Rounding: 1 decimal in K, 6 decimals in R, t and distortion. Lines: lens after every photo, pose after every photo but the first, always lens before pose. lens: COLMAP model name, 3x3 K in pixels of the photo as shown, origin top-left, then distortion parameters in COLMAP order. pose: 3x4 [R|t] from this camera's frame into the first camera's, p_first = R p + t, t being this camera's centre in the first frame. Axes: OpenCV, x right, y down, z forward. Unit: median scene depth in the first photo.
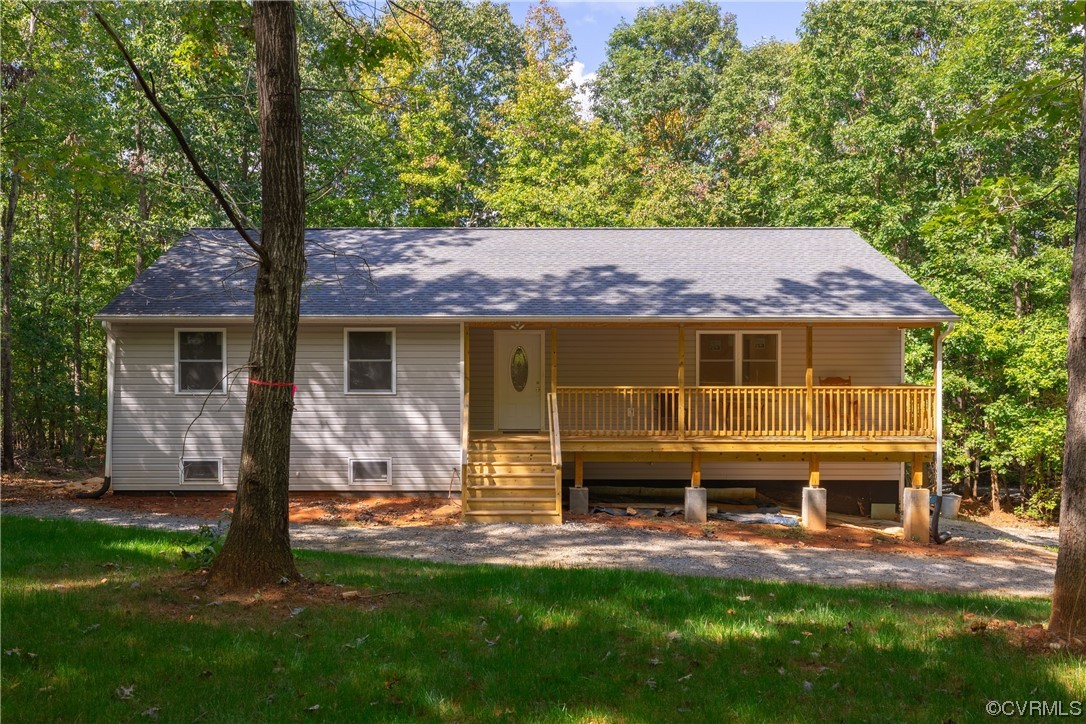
lens RADIAL K [[551.1, 0, 524.9], [0, 551.1, 362.2], [0, 0, 1]] dist [-0.002679, -0.000034]
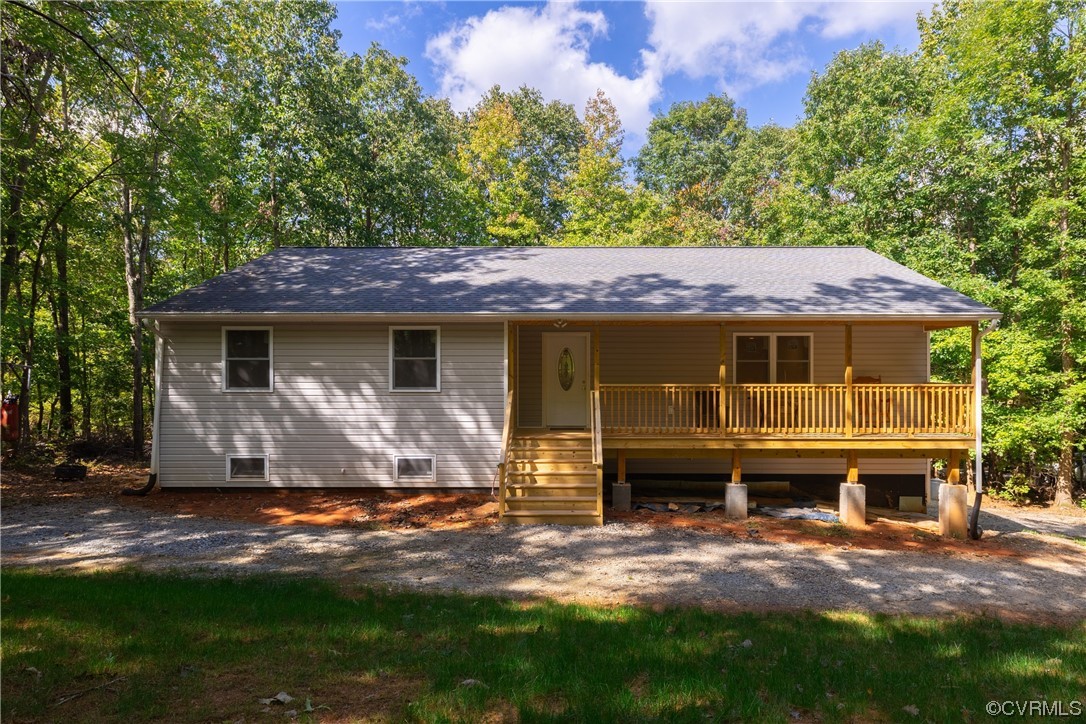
lens RADIAL K [[628.9, 0, 570.8], [0, 628.9, 354.3], [0, 0, 1]] dist [0.000455, -0.000710]
pose [[0.999793, 0.001404, 0.020289, -0.021131], [-0.001490, 0.999990, 0.004247, -0.016877], [-0.020282, -0.004276, 0.999785, -0.163834]]
